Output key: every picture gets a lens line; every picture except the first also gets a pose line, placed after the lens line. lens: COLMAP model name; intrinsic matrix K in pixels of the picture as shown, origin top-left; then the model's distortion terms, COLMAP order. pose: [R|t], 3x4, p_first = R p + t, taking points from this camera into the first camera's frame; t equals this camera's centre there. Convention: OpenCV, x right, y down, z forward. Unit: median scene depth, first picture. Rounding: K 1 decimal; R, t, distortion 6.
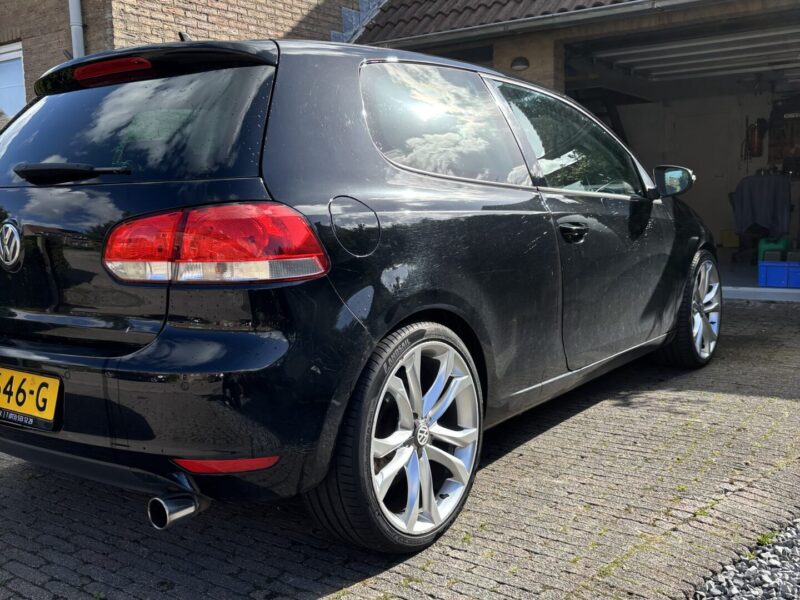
lens RADIAL K [[815.4, 0, 400.8], [0, 815.4, 321.0], [0, 0, 1]] dist [0.002629, 0.004374]
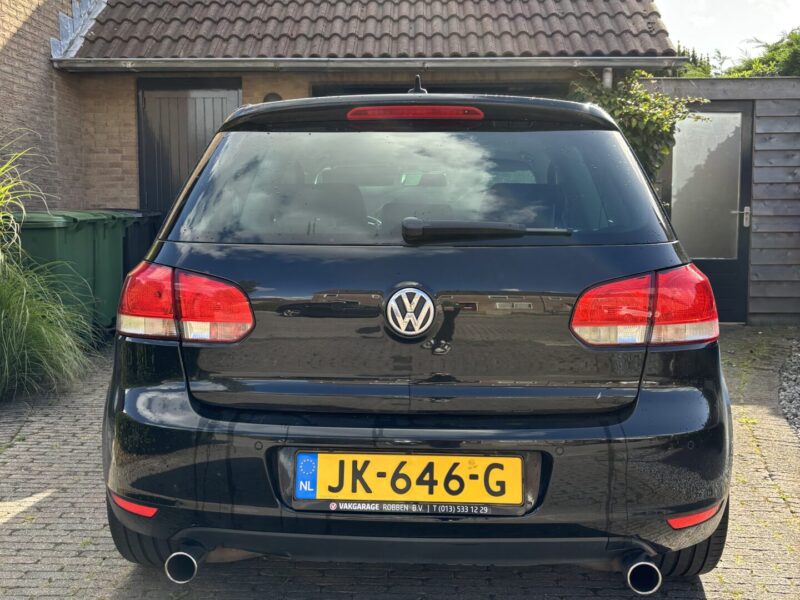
lens RADIAL K [[813.3, 0, 408.4], [0, 813.3, 300.7], [0, 0, 1]] dist [0.017799, 0.009110]
pose [[0.830992, -0.032897, 0.555310, -0.973397], [0.061598, 0.997553, -0.033083, -0.077330], [-0.552863, 0.061698, 0.830985, 0.283010]]
